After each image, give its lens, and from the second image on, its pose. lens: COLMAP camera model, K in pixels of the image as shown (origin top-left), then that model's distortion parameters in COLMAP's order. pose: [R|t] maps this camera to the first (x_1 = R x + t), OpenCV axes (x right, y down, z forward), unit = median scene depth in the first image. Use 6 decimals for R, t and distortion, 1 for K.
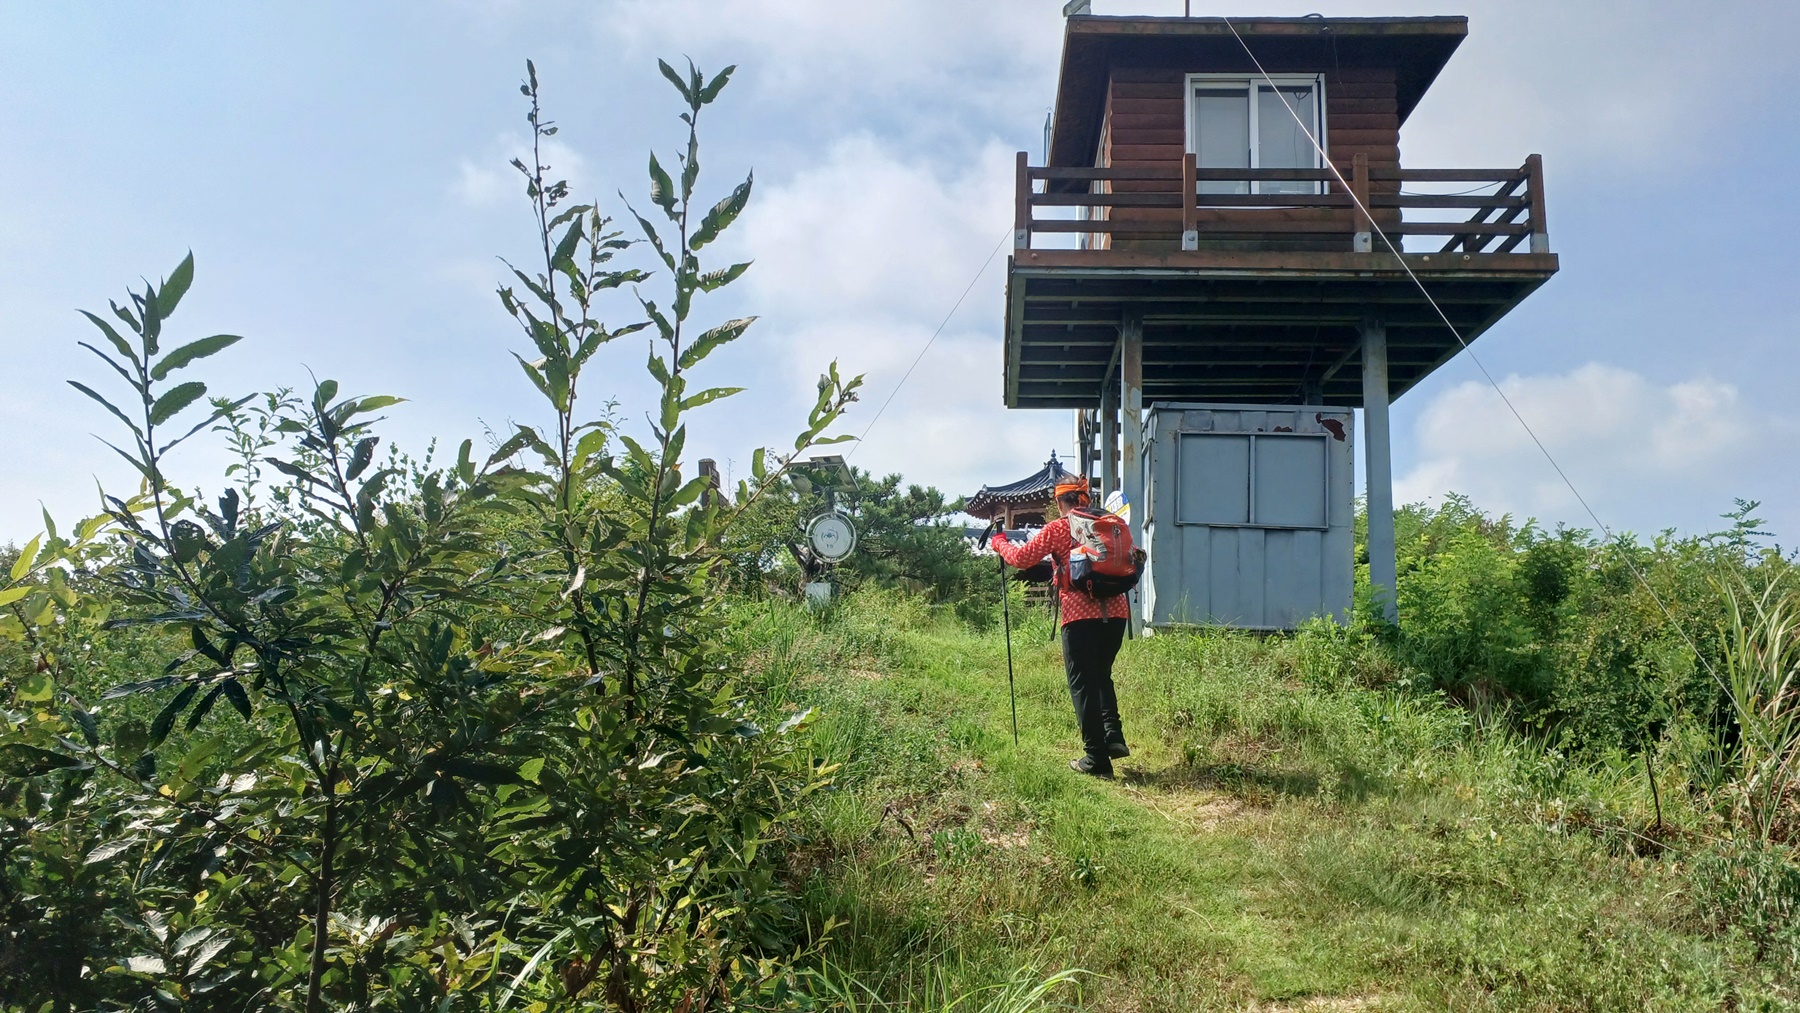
lens RADIAL K [[1304.0, 0, 900.0], [0, 1304.0, 506.5], [0, 0, 1]] dist [0.085319, -0.074174]
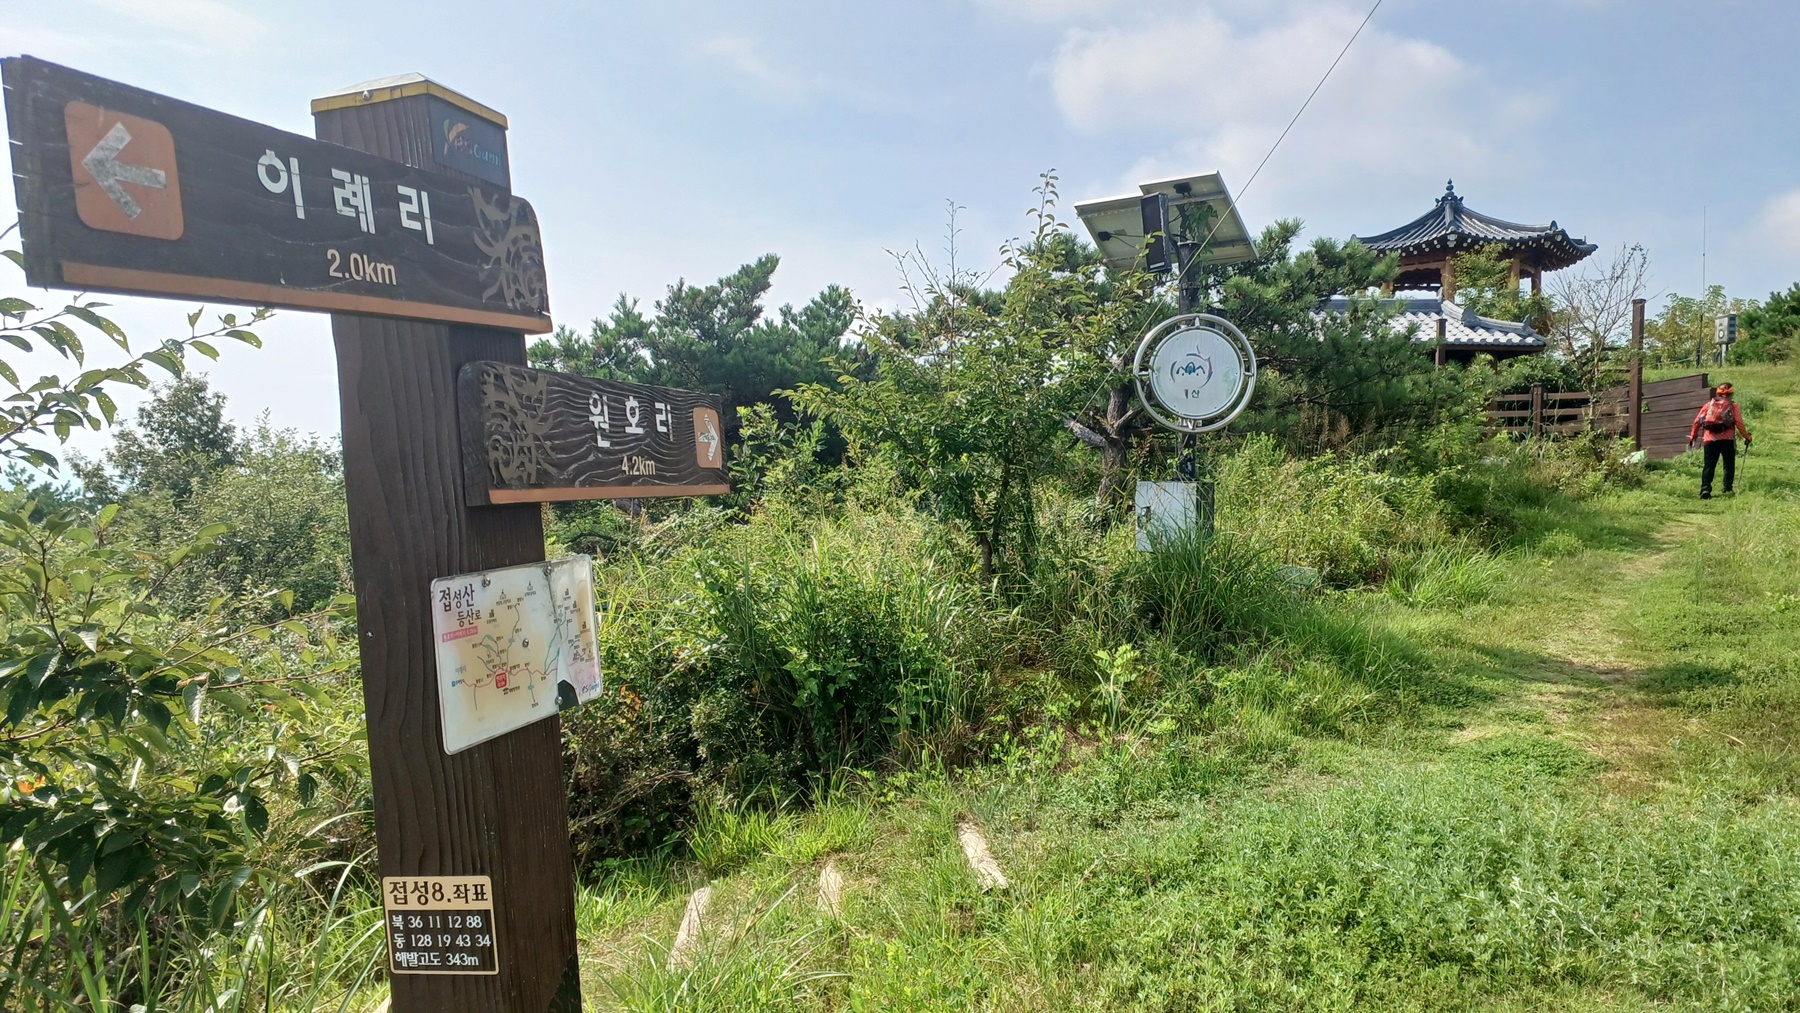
lens RADIAL K [[1304.0, 0, 900.0], [0, 1304.0, 506.5], [0, 0, 1]] dist [0.085319, -0.074174]
pose [[0.973592, -0.008042, -0.228154, -0.037786], [0.047729, 0.984464, 0.168974, -0.008196], [0.223250, -0.175401, 0.958850, 0.428027]]
